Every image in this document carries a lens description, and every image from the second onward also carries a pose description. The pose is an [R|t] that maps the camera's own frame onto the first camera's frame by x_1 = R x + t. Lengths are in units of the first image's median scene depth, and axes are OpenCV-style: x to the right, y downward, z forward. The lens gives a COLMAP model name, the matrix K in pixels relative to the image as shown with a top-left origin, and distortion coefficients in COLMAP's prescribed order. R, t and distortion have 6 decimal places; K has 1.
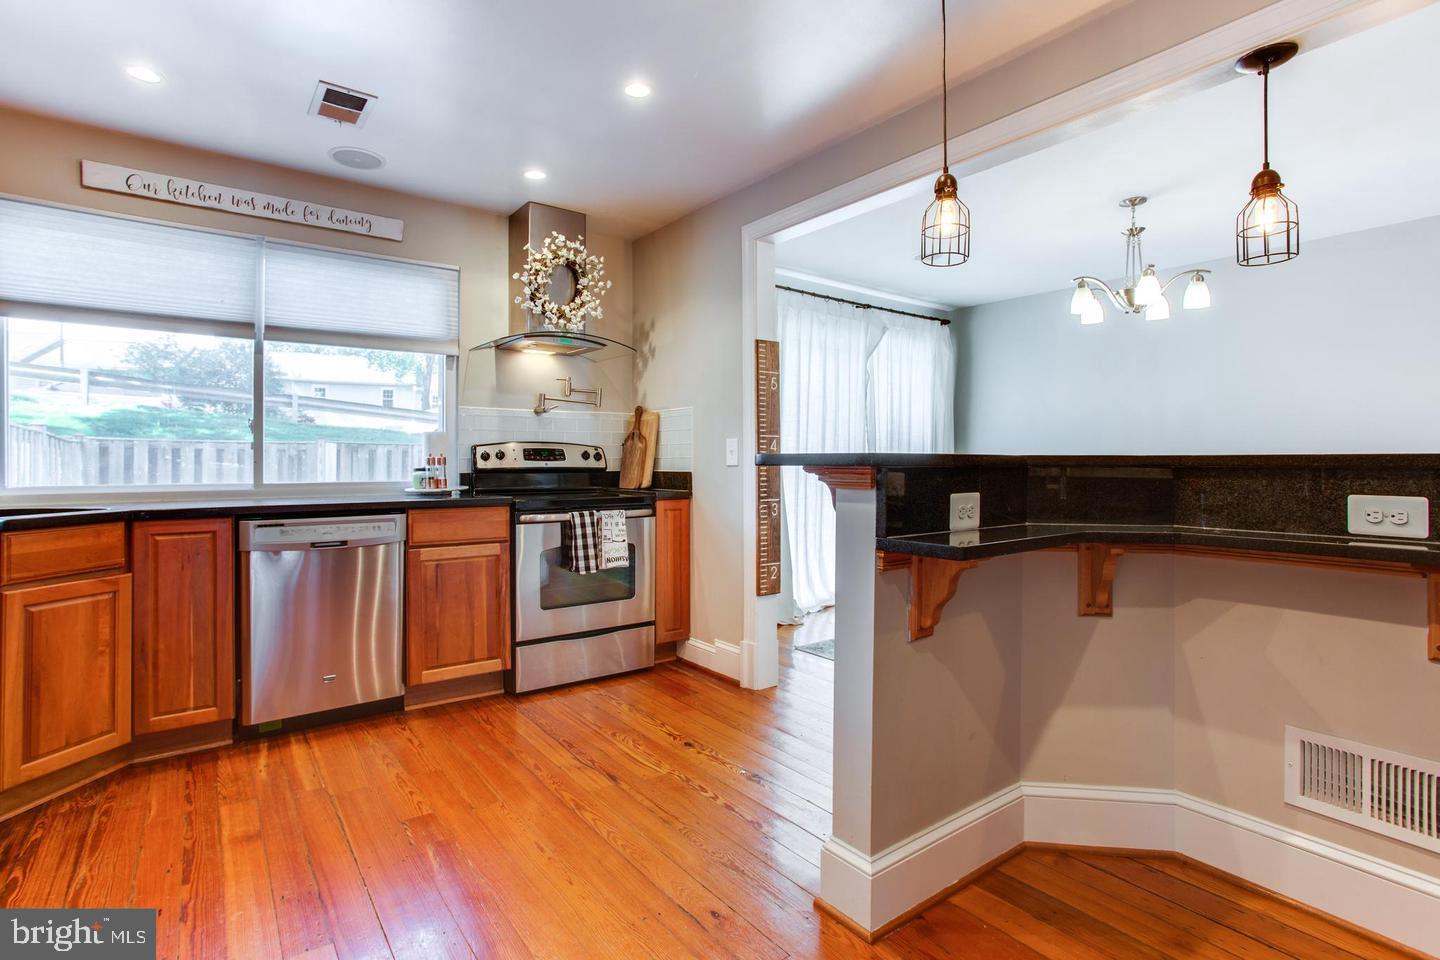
lens RADIAL K [[703.2, 0, 706.0], [0, 703.2, 455.5], [0, 0, 1]] dist [-0.037965, 0.018625]
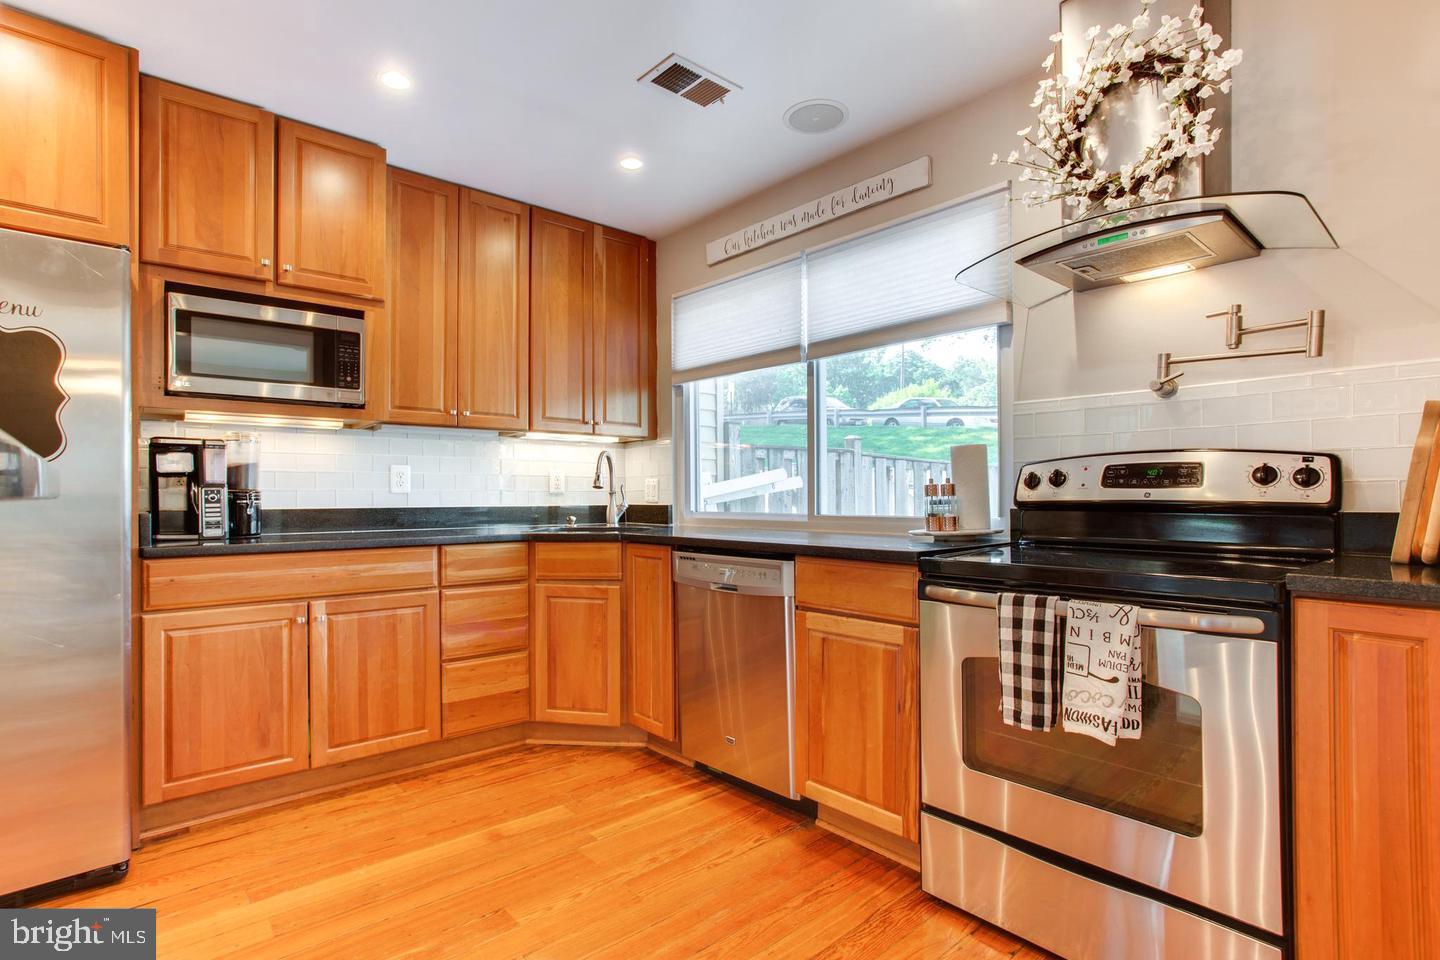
lens RADIAL K [[703.2, 0, 698.5], [0, 703.2, 494.6], [0, 0, 1]] dist [-0.037965, 0.018625]
pose [[0.076615, 0.001477, -0.997060, 0.250395], [0.013374, 0.999907, 0.002509, 0.007146], [0.996971, -0.013527, 0.076589, 0.672031]]
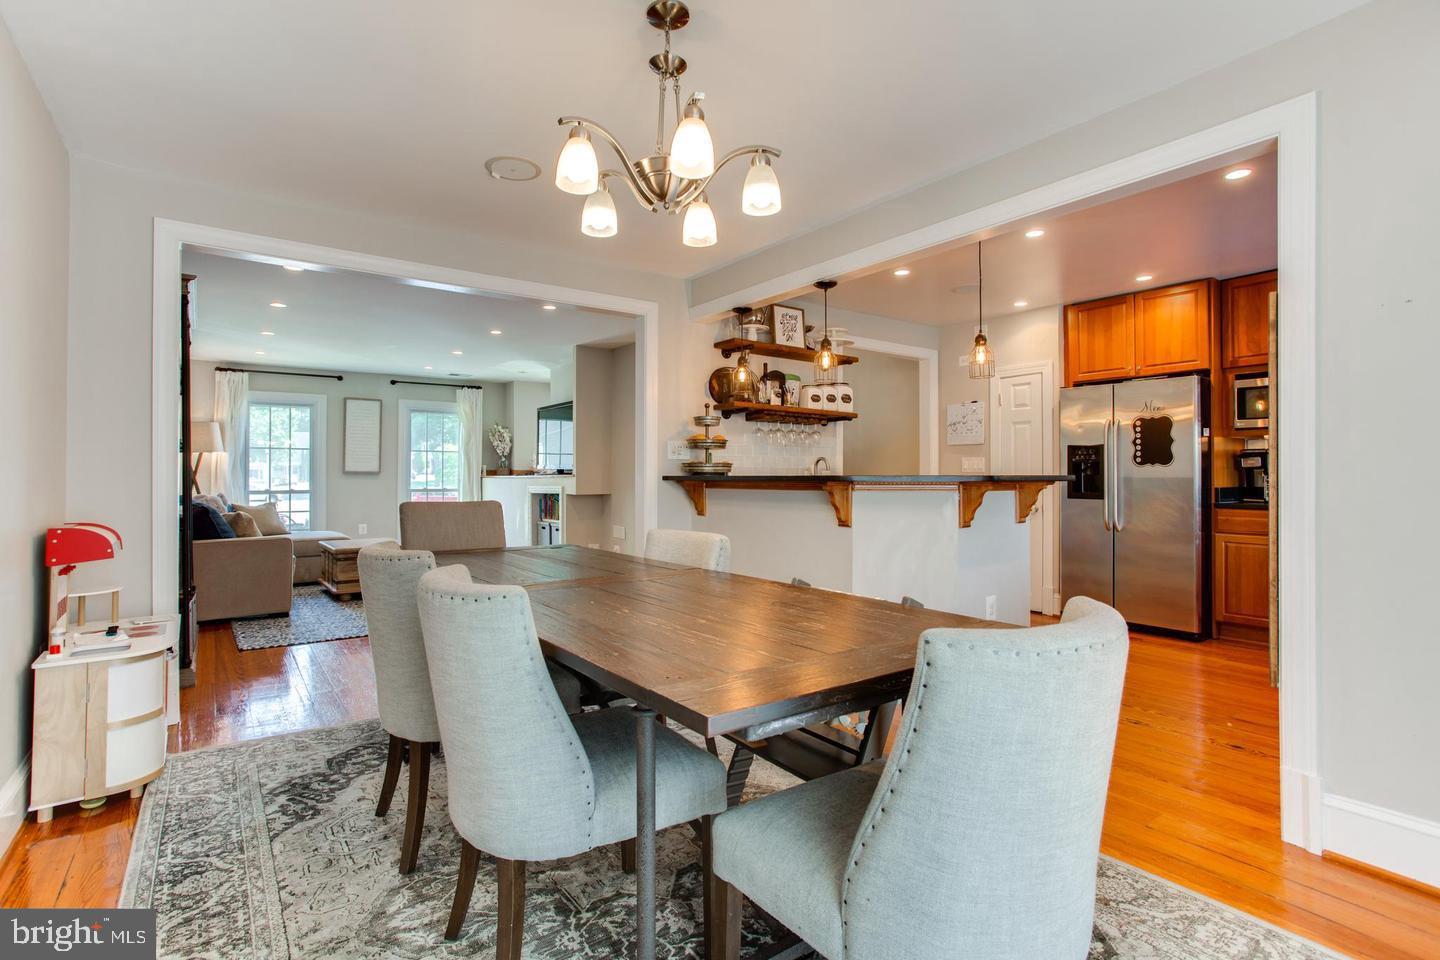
lens RADIAL K [[703.2, 0, 696.1], [0, 703.2, 466.6], [0, 0, 1]] dist [-0.037965, 0.018625]
pose [[-0.999987, 0.000857, 0.005029, 0.574738], [0.000749, 0.999770, -0.021430, 0.006786], [-0.005046, -0.021426, -0.999758, 1.503901]]
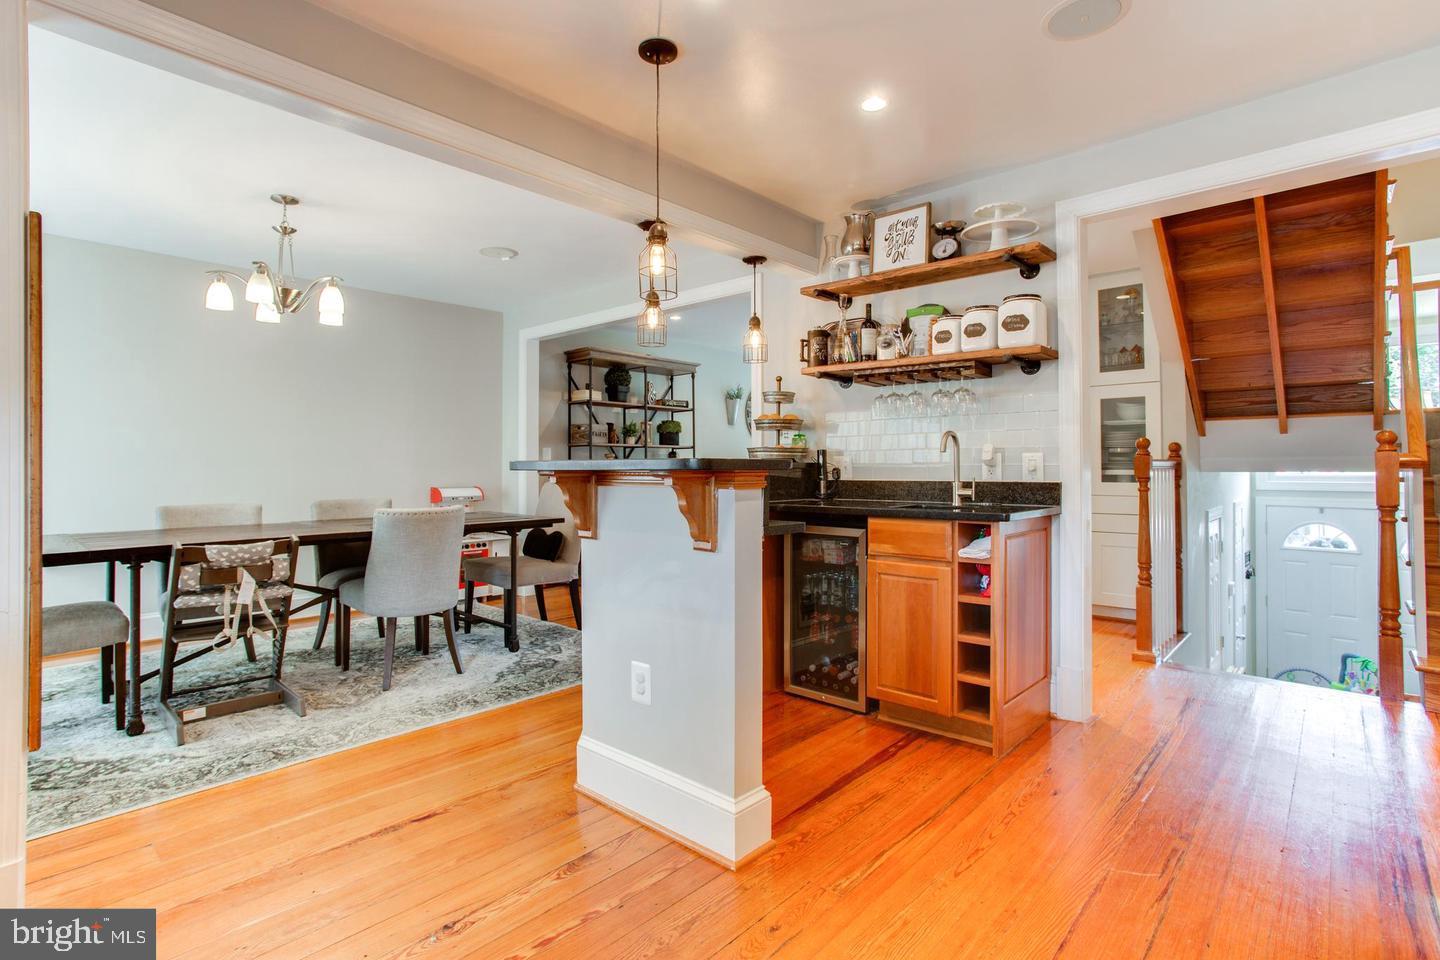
lens RADIAL K [[703.2, 0, 697.6], [0, 703.2, 455.1], [0, 0, 1]] dist [-0.037965, 0.018625]
pose [[-0.193681, 0.018660, 0.980887, -0.405304], [-0.007182, 0.999765, -0.020437, 0.006418], [-0.981038, -0.011003, -0.193502, 0.600284]]
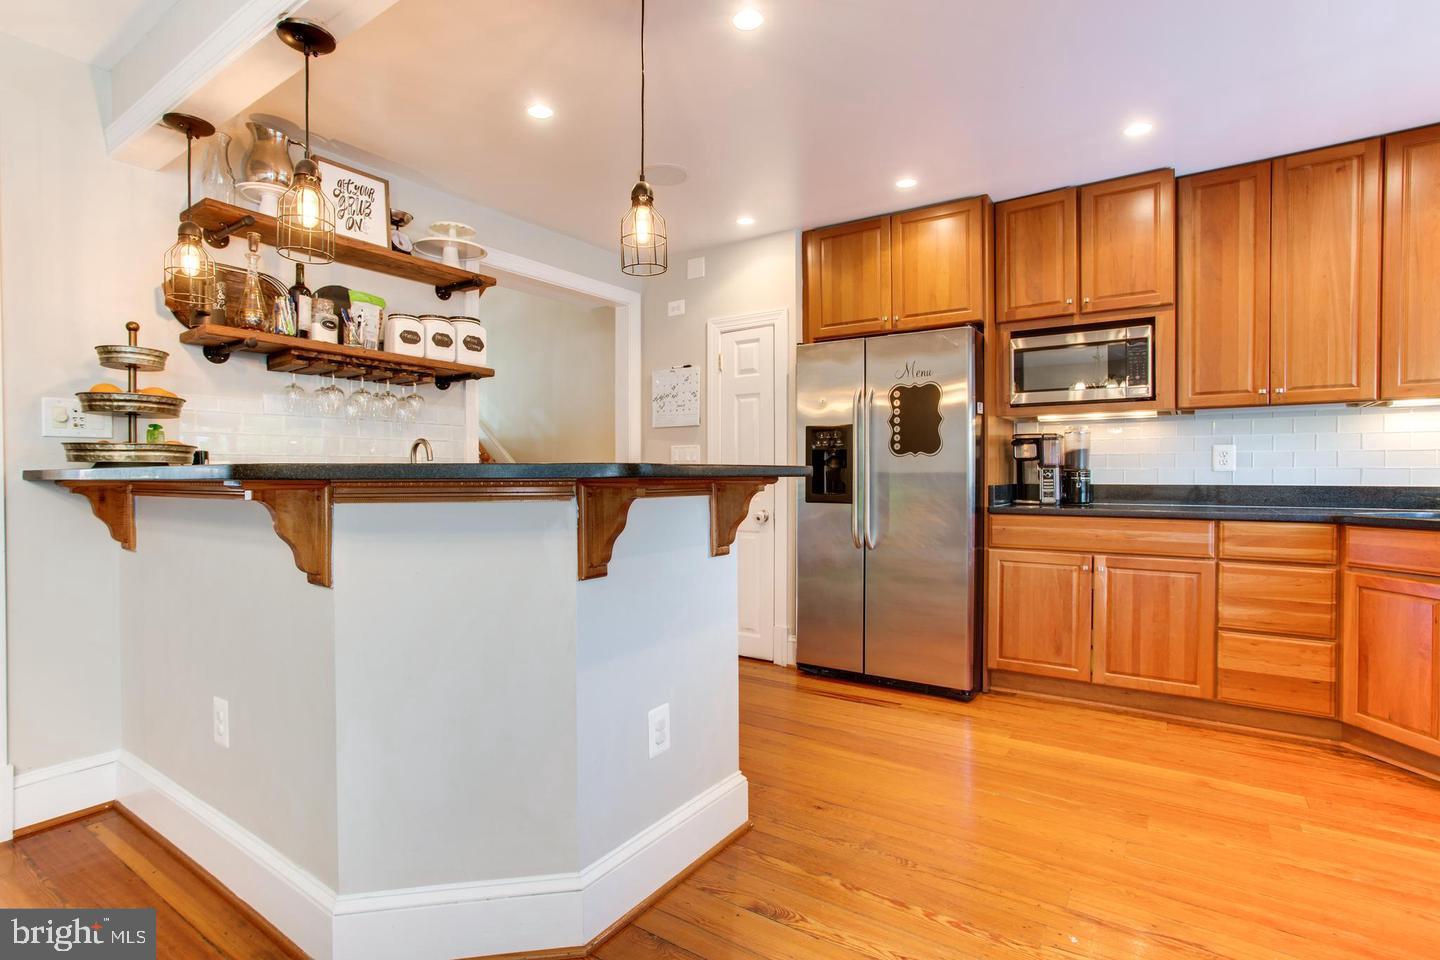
lens RADIAL K [[703.2, 0, 708.3], [0, 703.2, 485.0], [0, 0, 1]] dist [-0.037965, 0.018625]
pose [[-0.944036, 0.009841, -0.329695, 0.296817], [0.008314, 0.999947, 0.006042, 0.009484], [0.329737, 0.002963, -0.944068, 0.999589]]
